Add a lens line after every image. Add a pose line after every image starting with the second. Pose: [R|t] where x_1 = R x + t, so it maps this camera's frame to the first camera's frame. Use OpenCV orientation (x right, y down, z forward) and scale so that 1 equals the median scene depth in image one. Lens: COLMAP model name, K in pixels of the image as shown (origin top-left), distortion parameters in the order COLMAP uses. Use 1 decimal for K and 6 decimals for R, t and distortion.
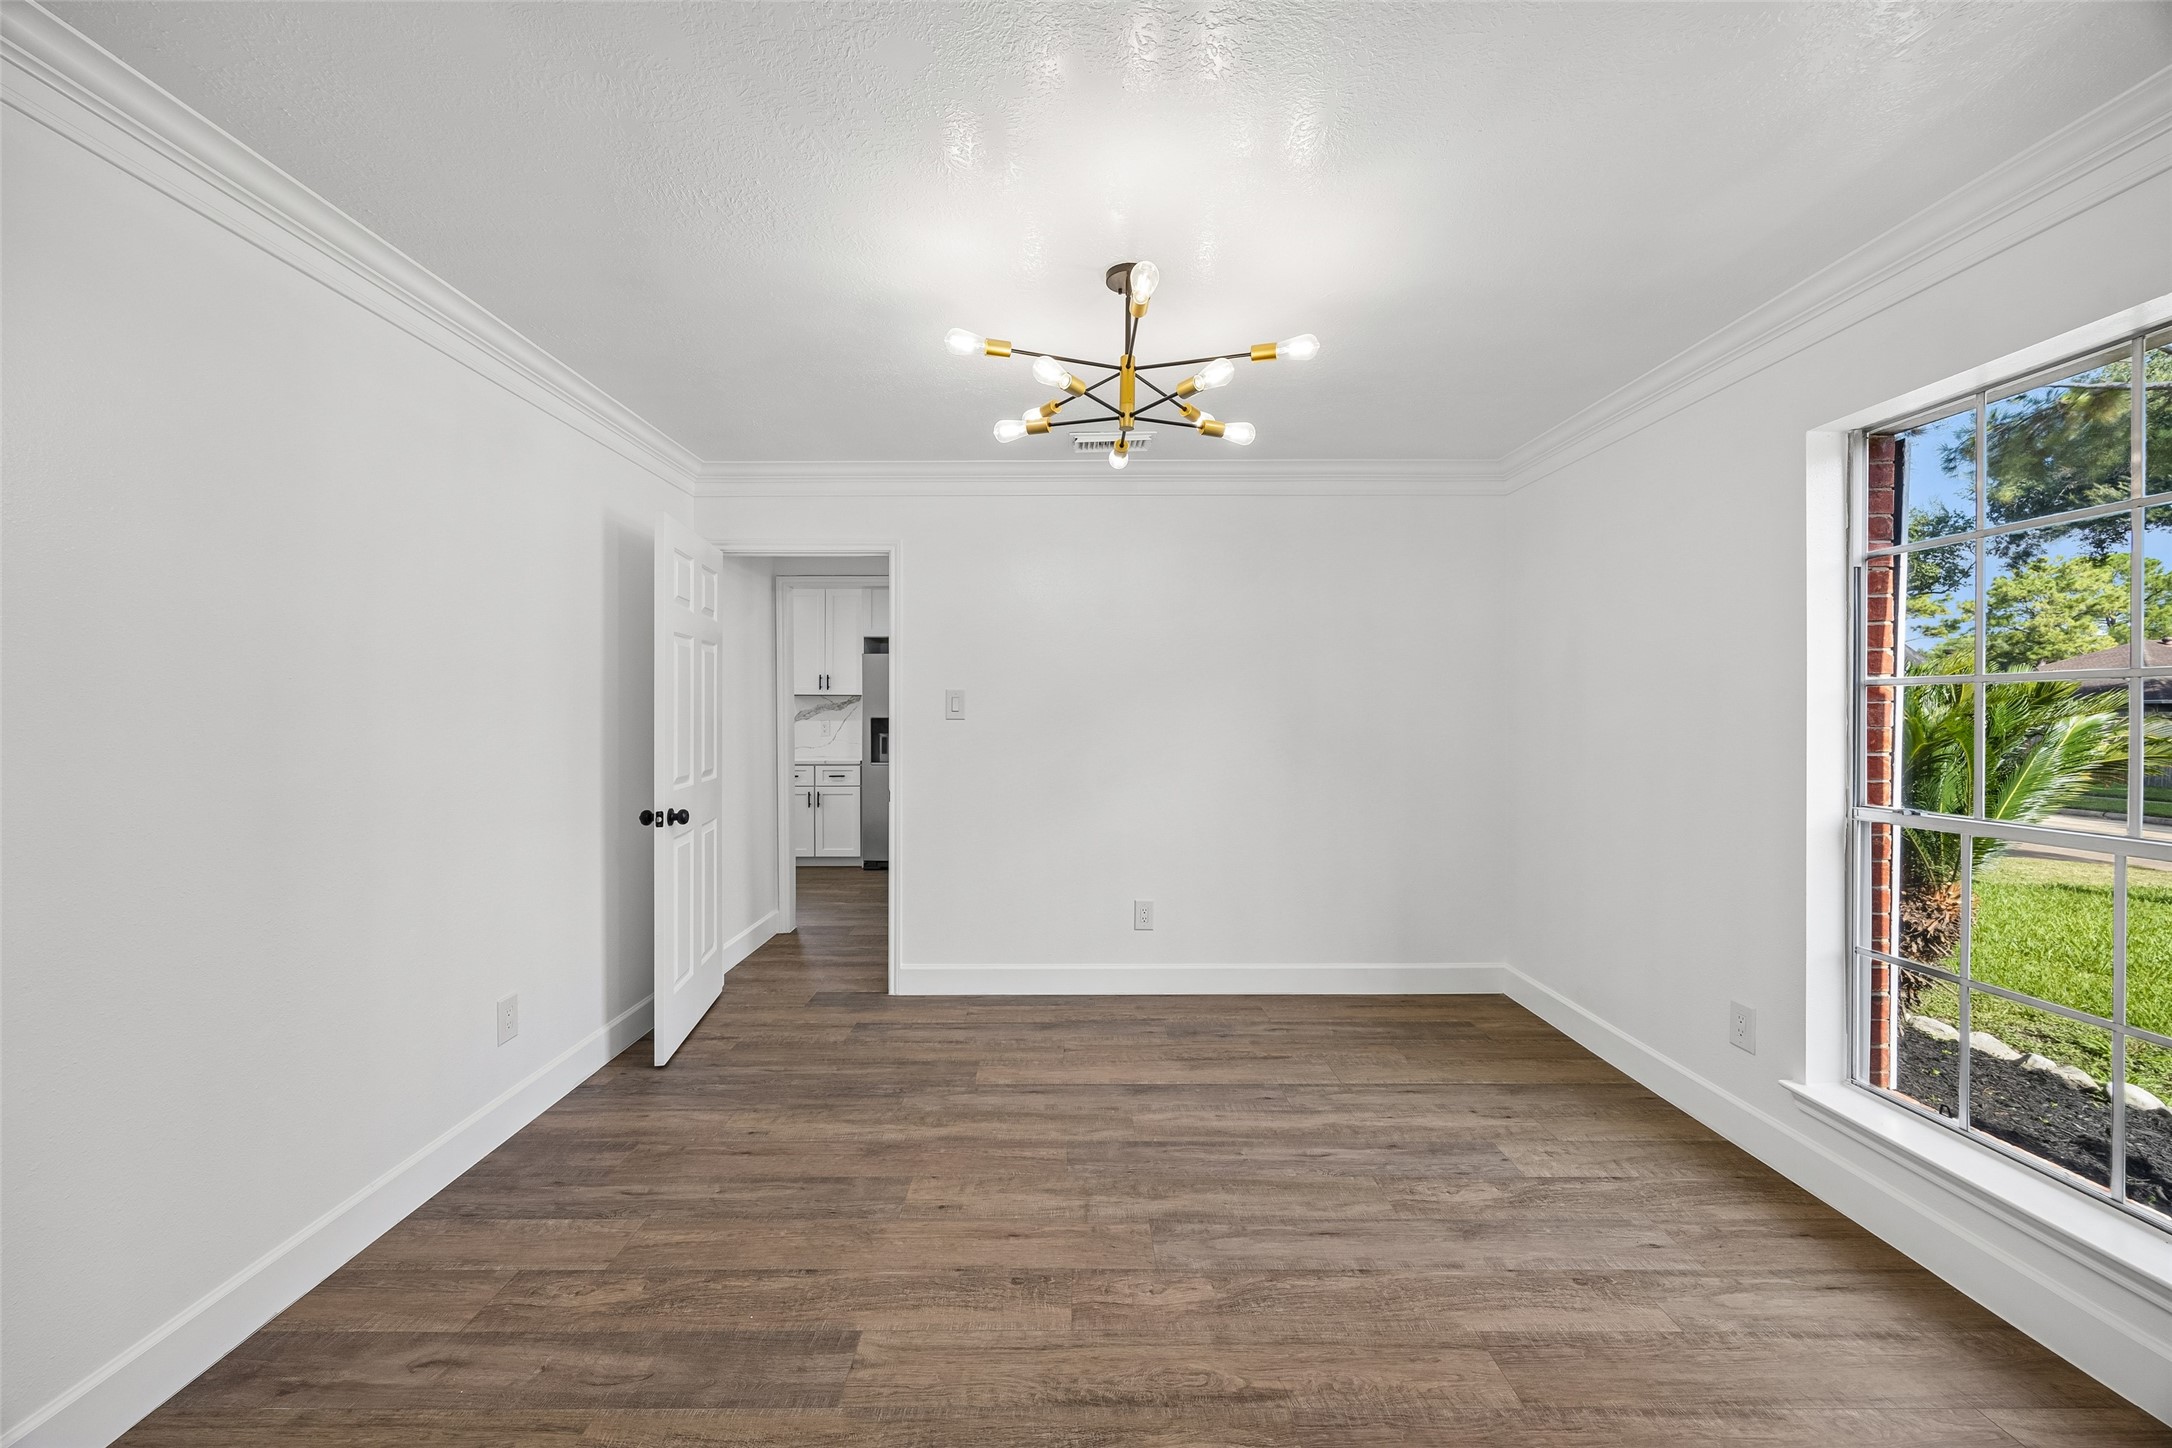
lens RADIAL K [[831.0, 0, 1078.1], [0, 831.0, 713.0], [0, 0, 1]] dist [-0.003937, 0.000255]
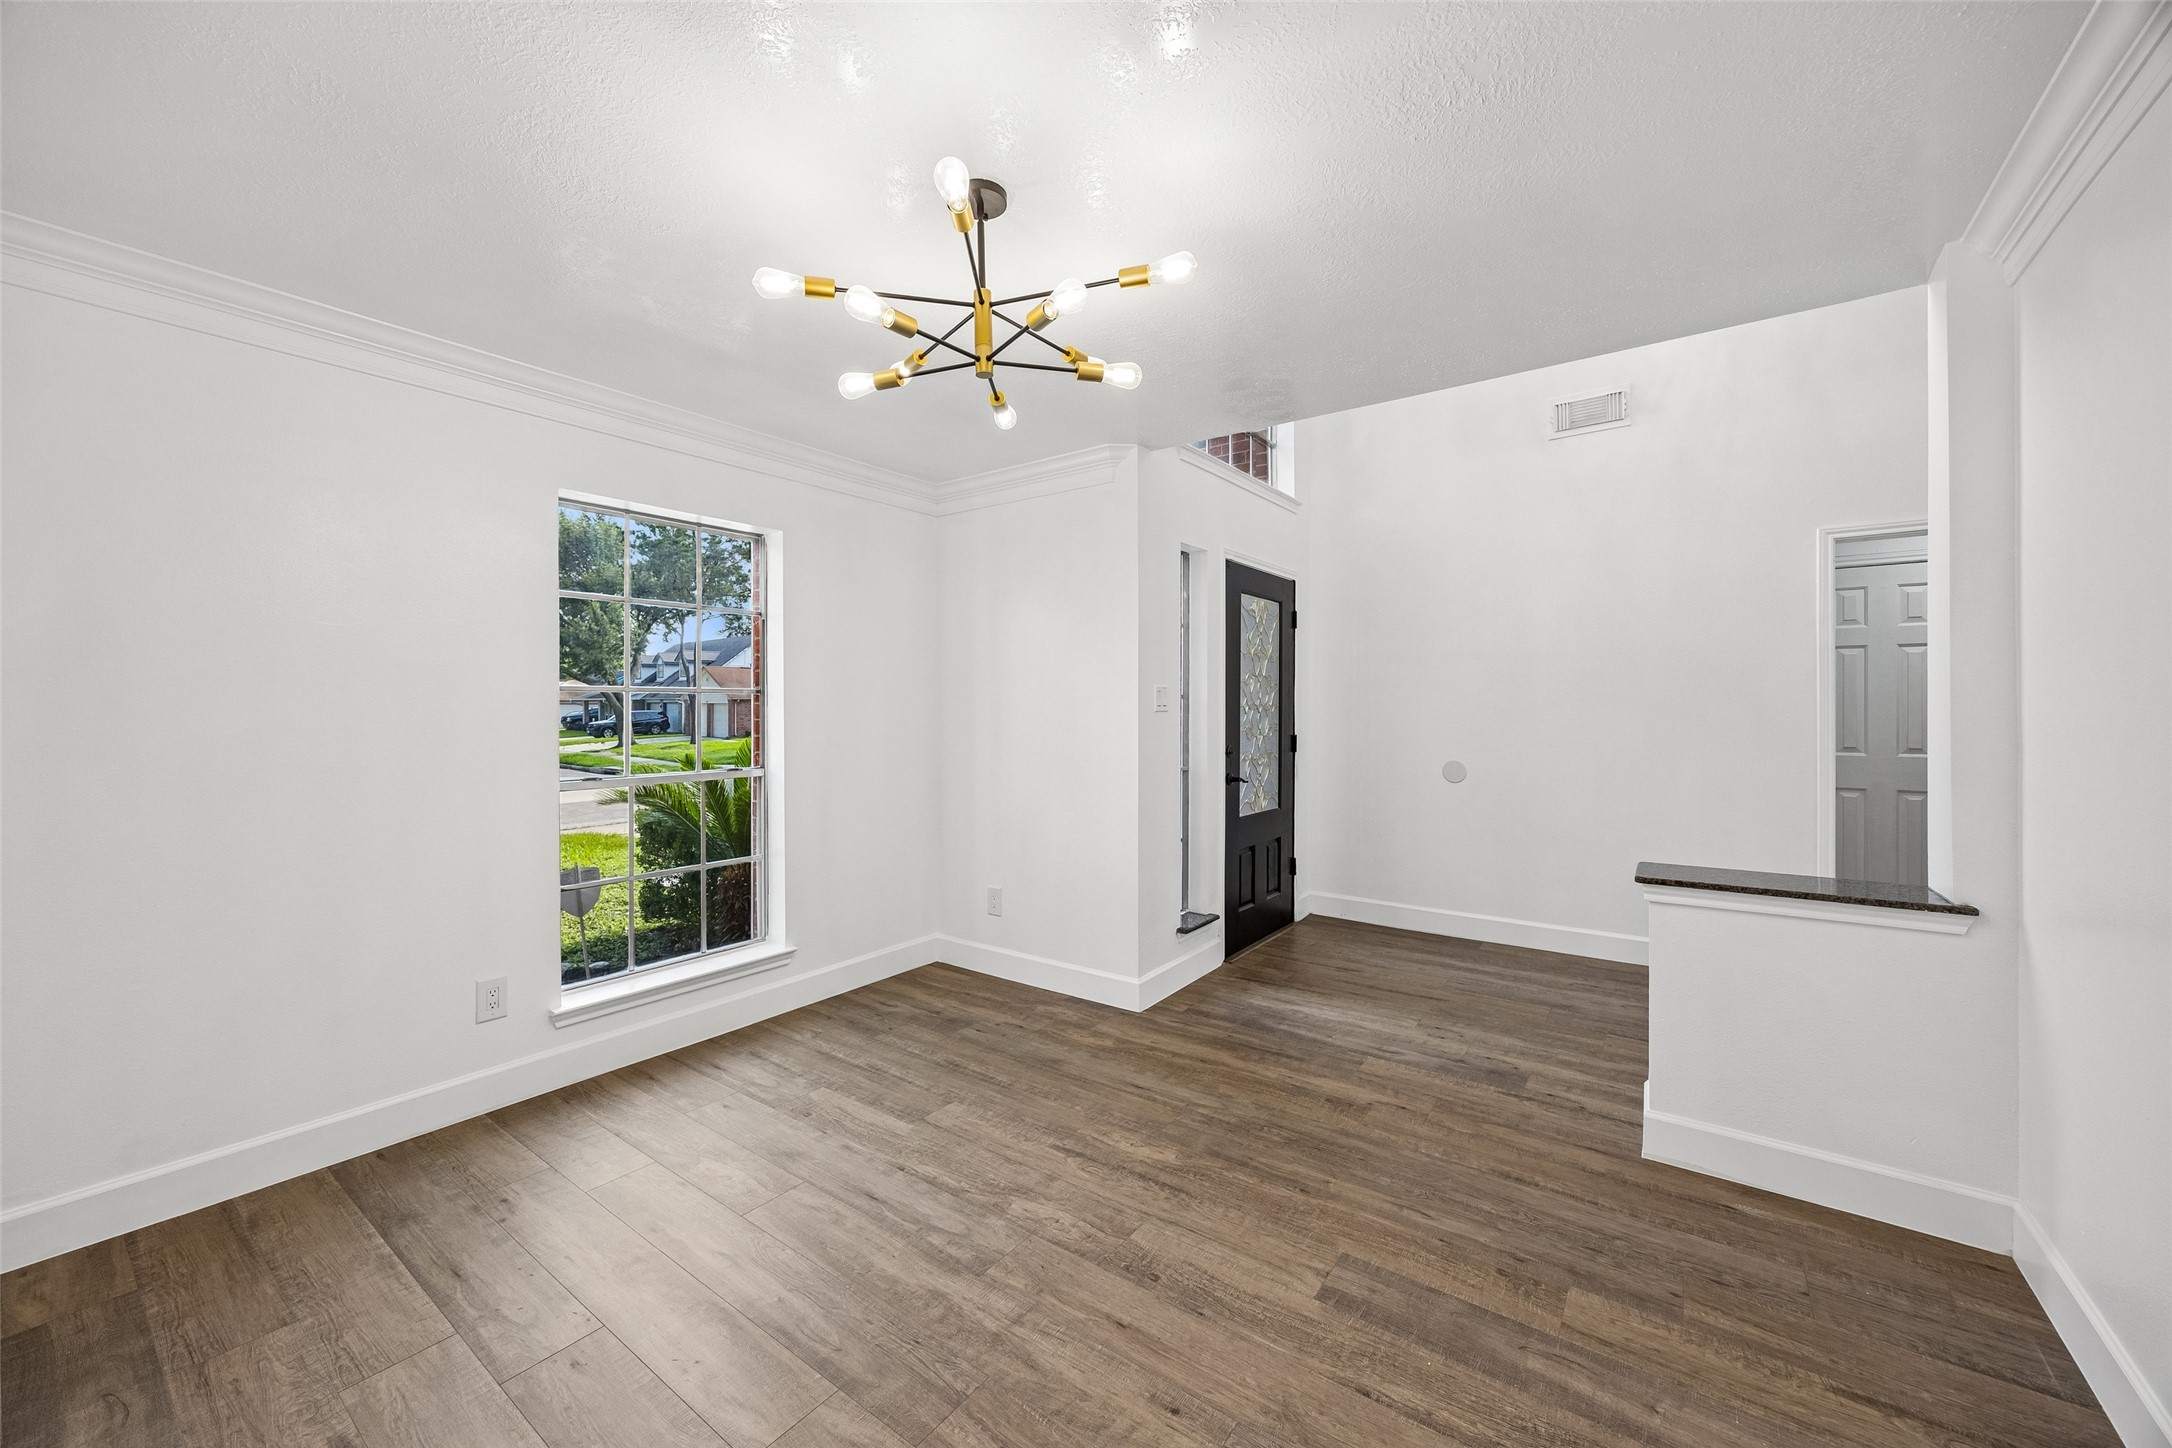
lens RADIAL K [[831.0, 0, 1078.5], [0, 831.0, 720.4], [0, 0, 1]] dist [-0.003937, 0.000255]
pose [[-0.802093, -0.006693, 0.597162, -0.585986], [0.003367, 0.999871, 0.015730, 0.004655], [-0.597190, 0.014628, -0.801966, 1.832055]]
